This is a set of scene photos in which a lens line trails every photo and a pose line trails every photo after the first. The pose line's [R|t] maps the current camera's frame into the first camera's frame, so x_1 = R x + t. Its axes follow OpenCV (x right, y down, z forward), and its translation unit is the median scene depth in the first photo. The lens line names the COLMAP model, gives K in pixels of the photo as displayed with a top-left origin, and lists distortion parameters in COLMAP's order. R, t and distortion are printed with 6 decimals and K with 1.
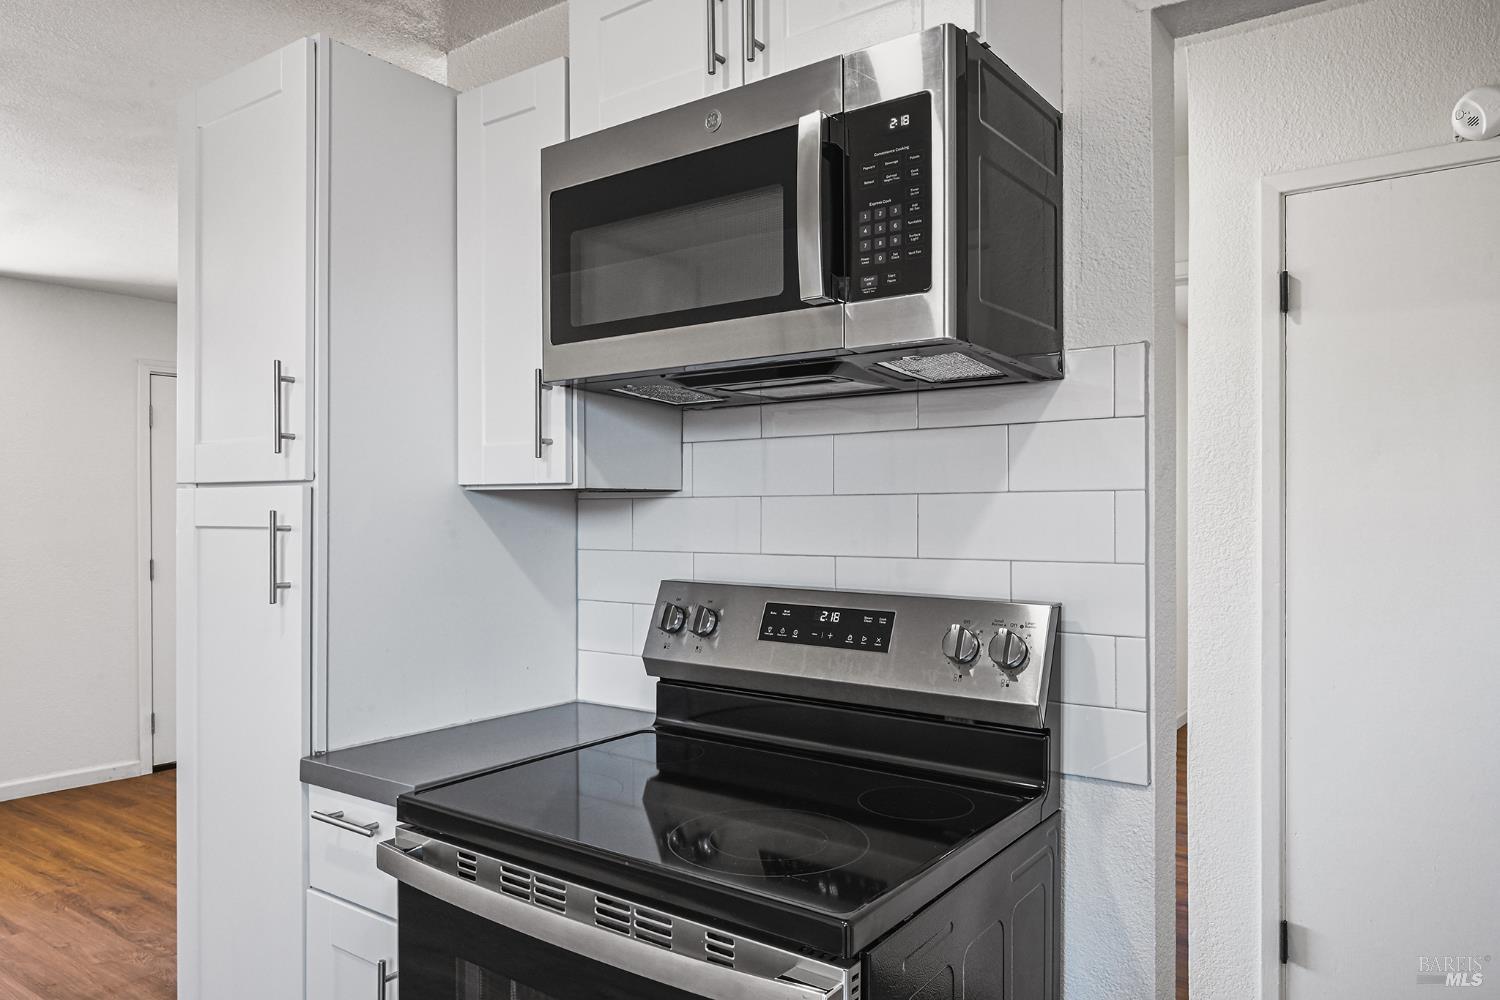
lens RADIAL K [[1014.5, 0, 755.0], [0, 1014.5, 512.3], [0, 0, 1]] dist [-0.004435, -0.001123]
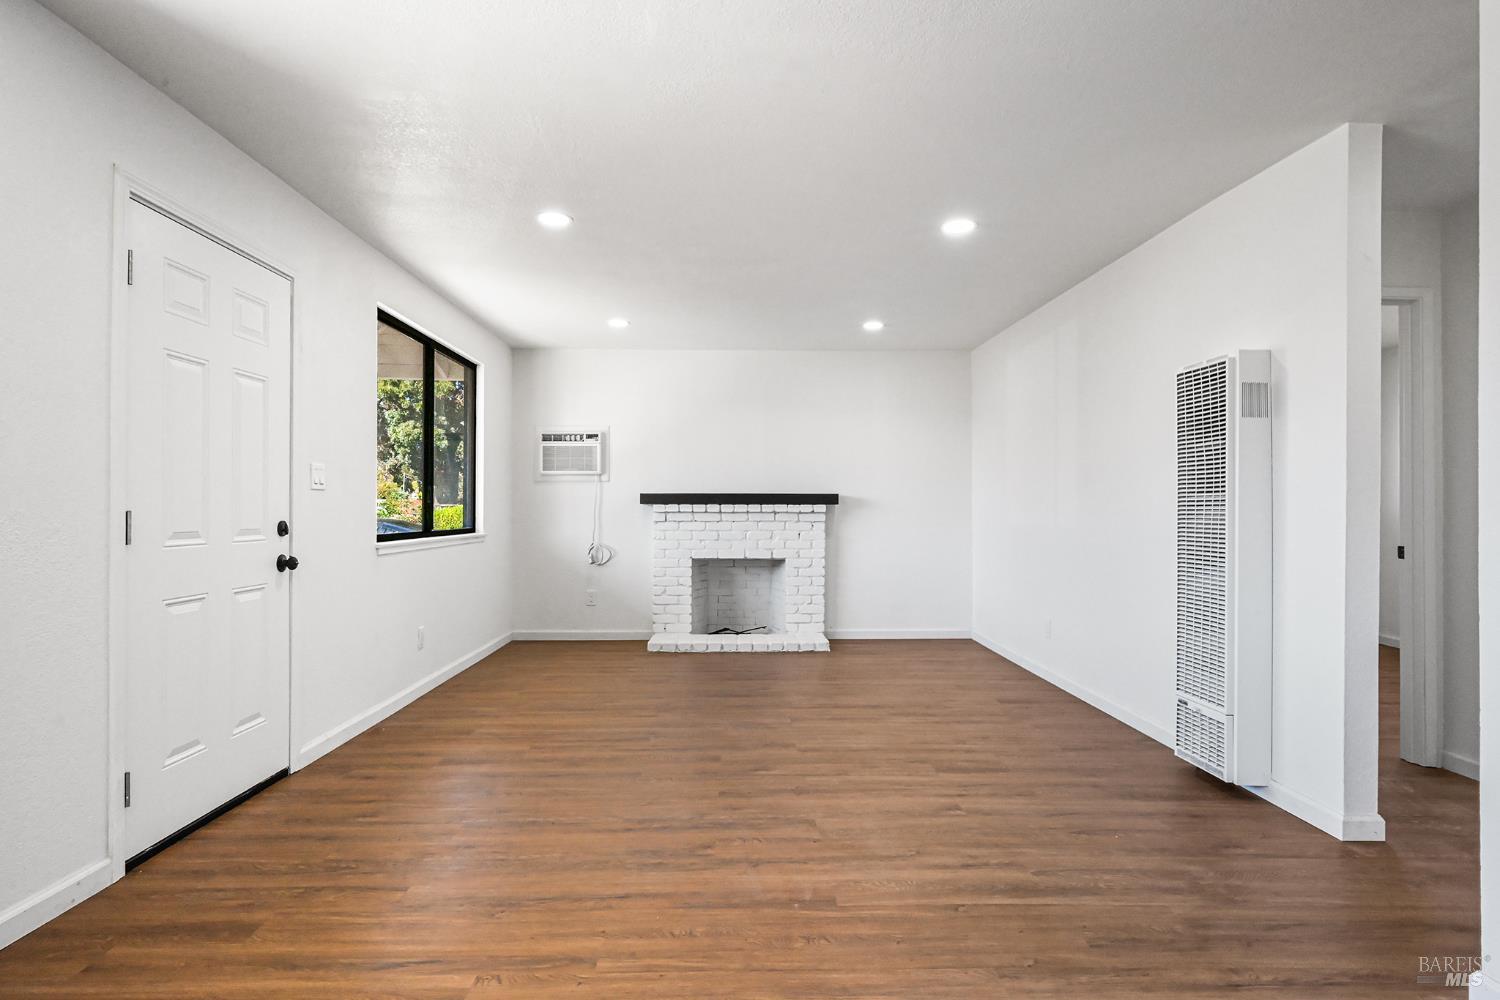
lens RADIAL K [[803.9, 0, 743.9], [0, 803.9, 502.8], [0, 0, 1]] dist [-0.000471, 0.000231]
pose [[0.796509, 0.009850, 0.604547, -1.738358], [-0.009007, 0.999950, -0.004425, 0.118913], [-0.604560, -0.001920, 0.796558, 1.207293]]
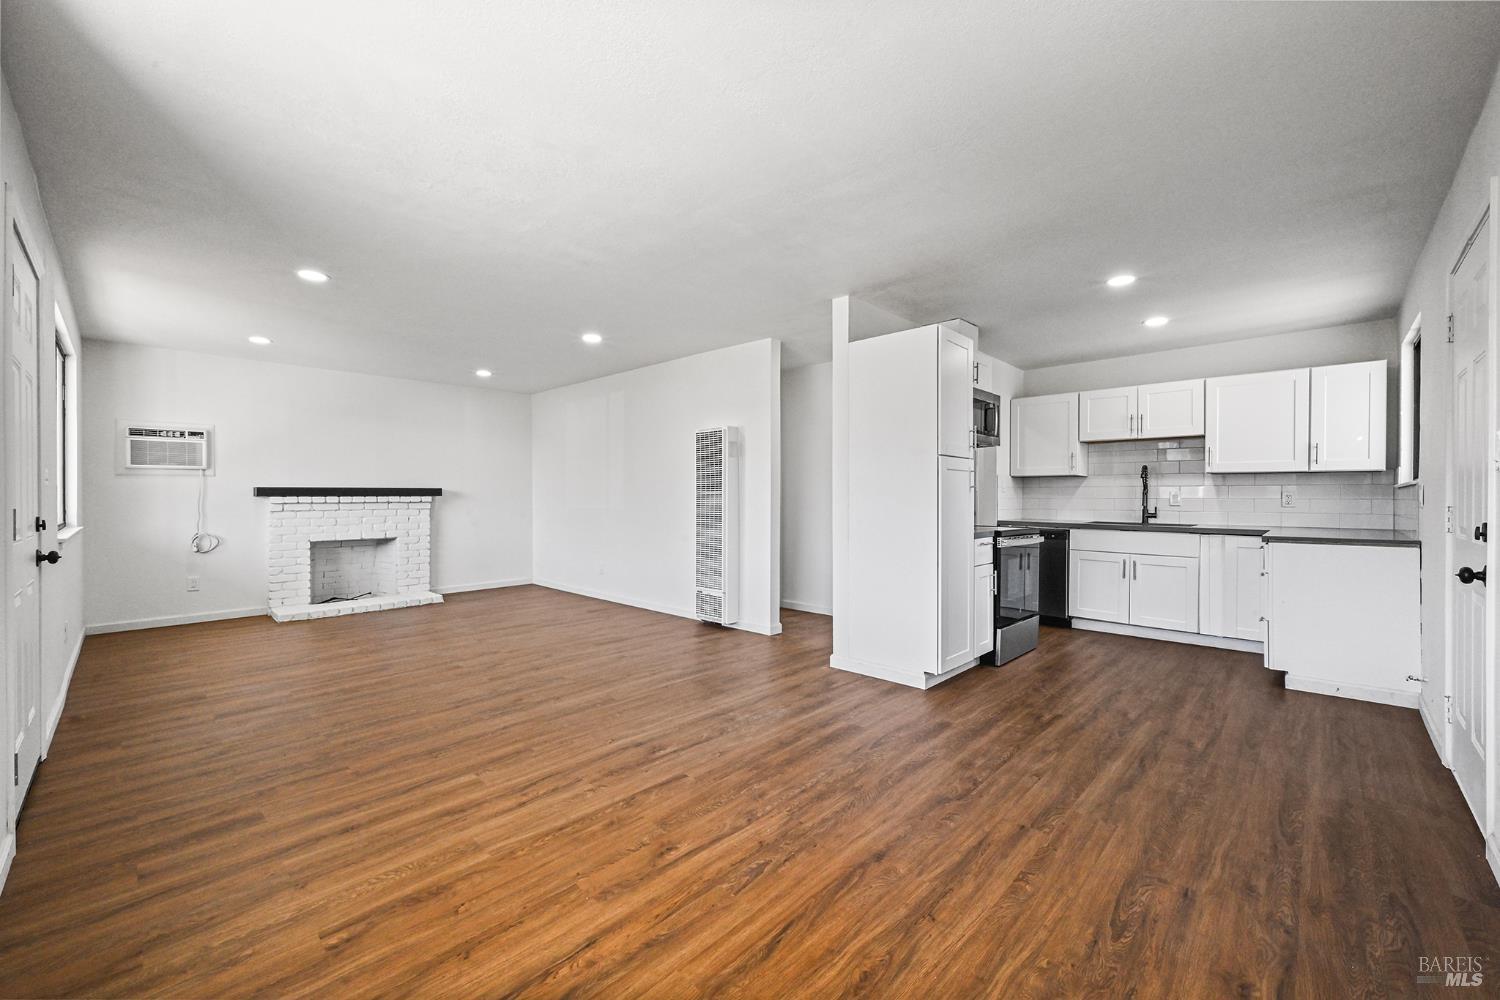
lens RADIAL K [[595.9, 0, 746.1], [0, 595.9, 497.2], [0, 0, 1]] dist [0.000805, -0.000231]
pose [[0.138176, 0.001732, 0.990406, -2.637642], [-0.003470, 0.999993, -0.001265, 0.111834], [-0.990402, -0.003262, 0.138181, 1.467178]]
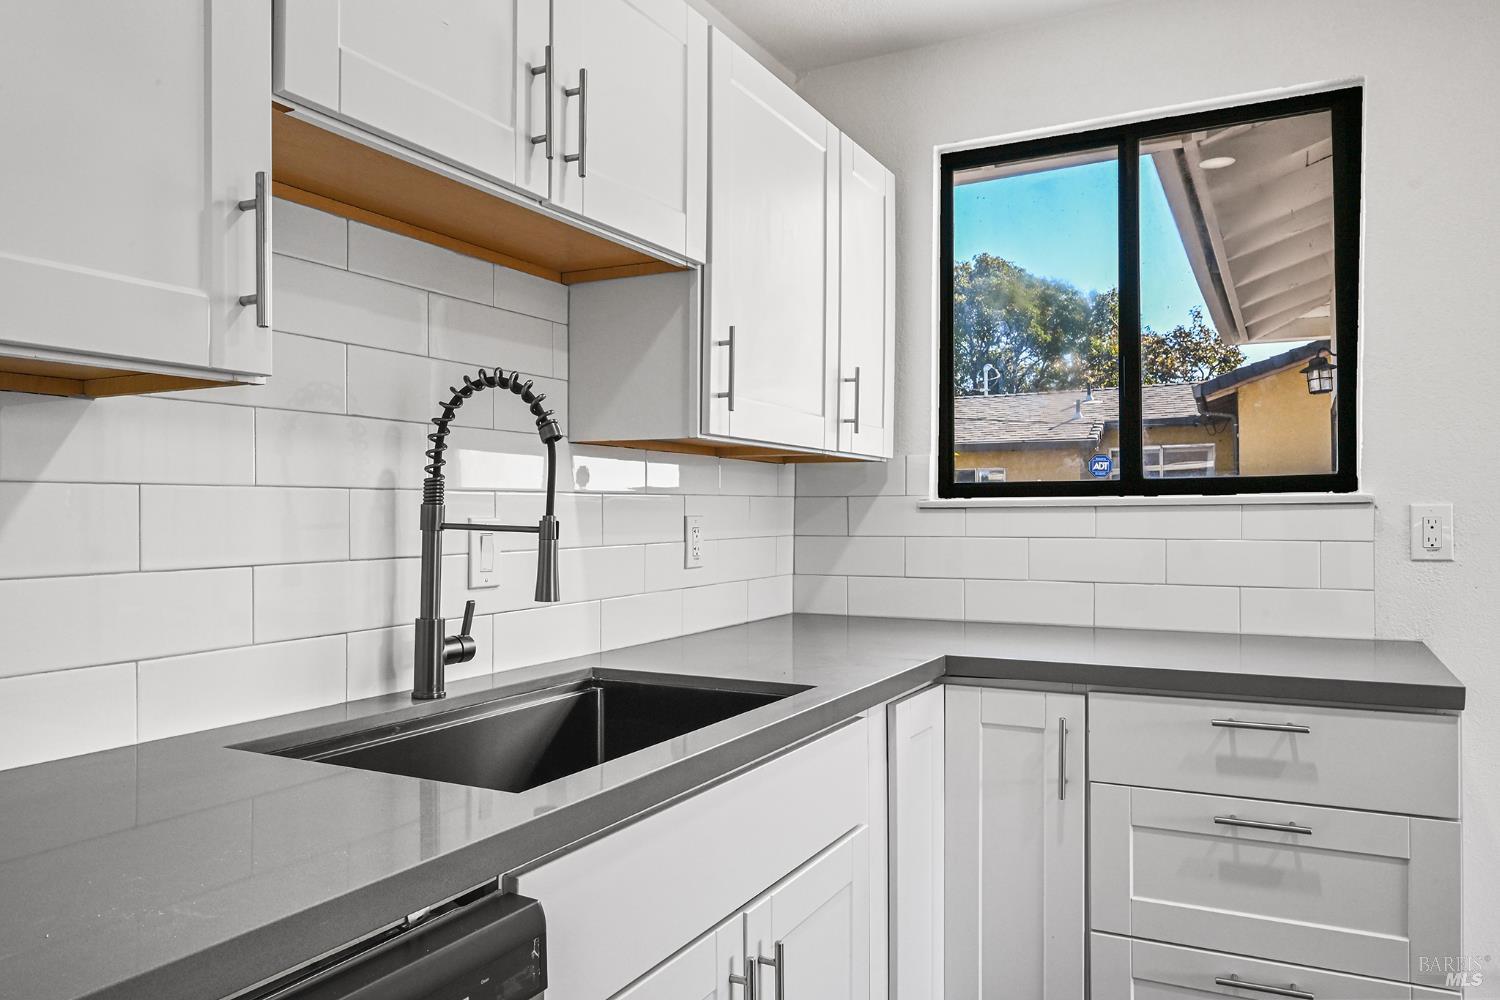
lens RADIAL K [[1082.5, 0, 750.0], [0, 1082.5, 500.0], [0, 0, 1]] dist [0.000029, -0.000169]
pose [[-0.988009, 0.002308, -0.154377, 0.463319], [0.002599, 0.999995, -0.001684, 0.056613], [0.154373, -0.002065, -0.988011, 0.903129]]
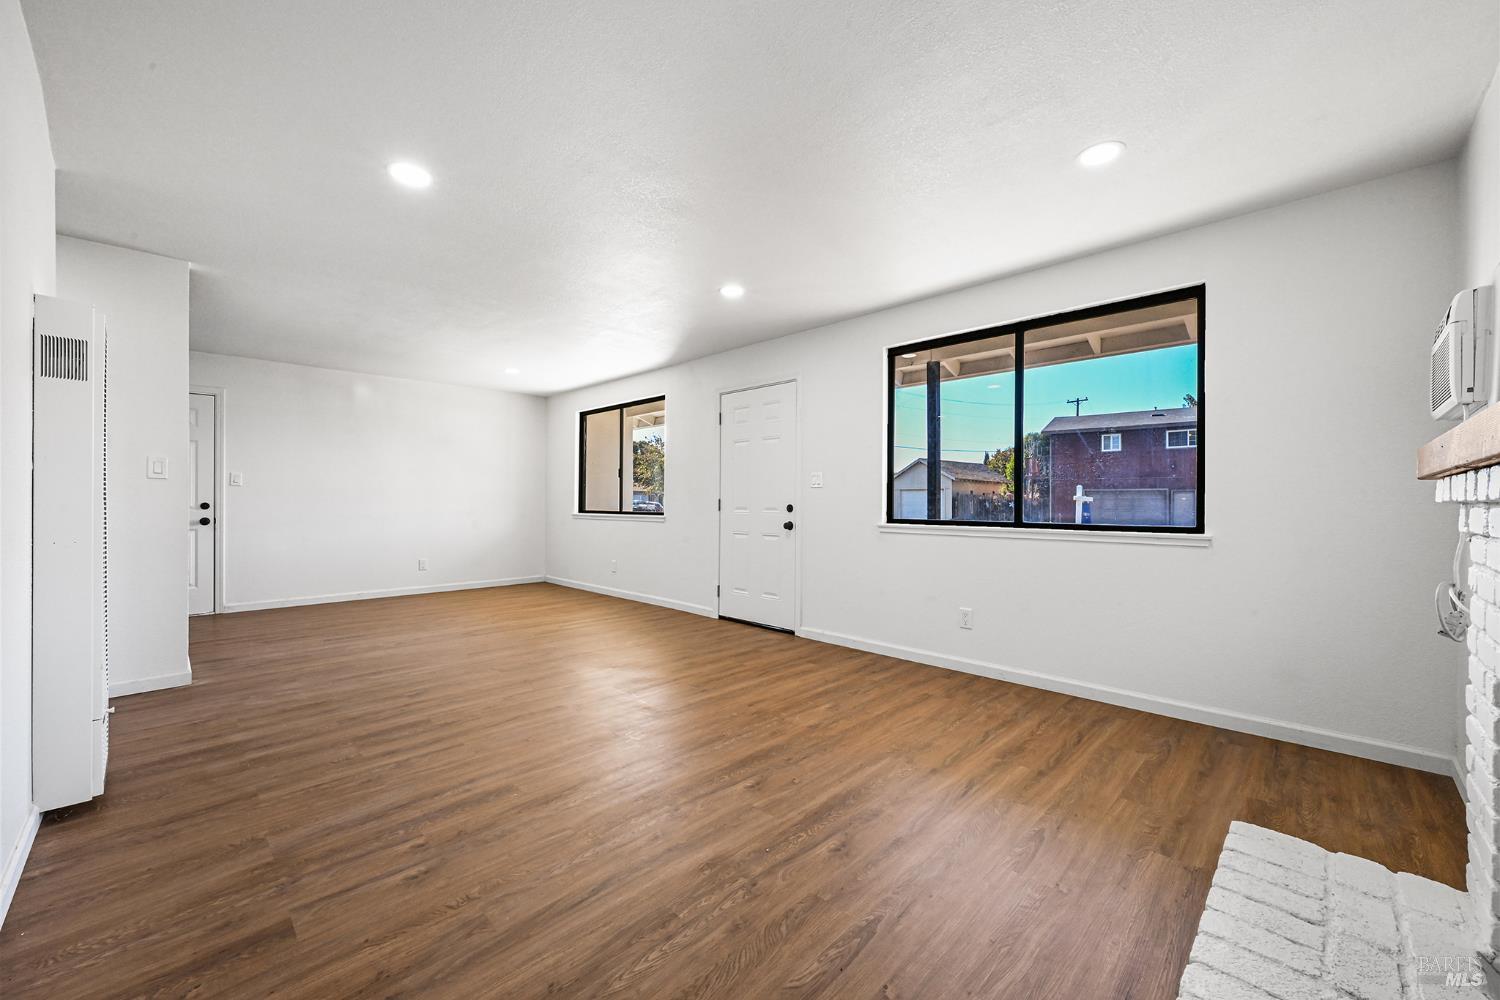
lens RADIAL K [[584.0, 0, 750.0], [0, 584.0, 500.0], [0, 0, 1]] dist [-0.000102, -0.000010]
pose [[-0.148403, -0.001678, -0.988926, 1.229320], [0.000413, 0.999998, -0.001759, 0.145716], [0.988927, -0.000670, -0.148402, 3.549630]]
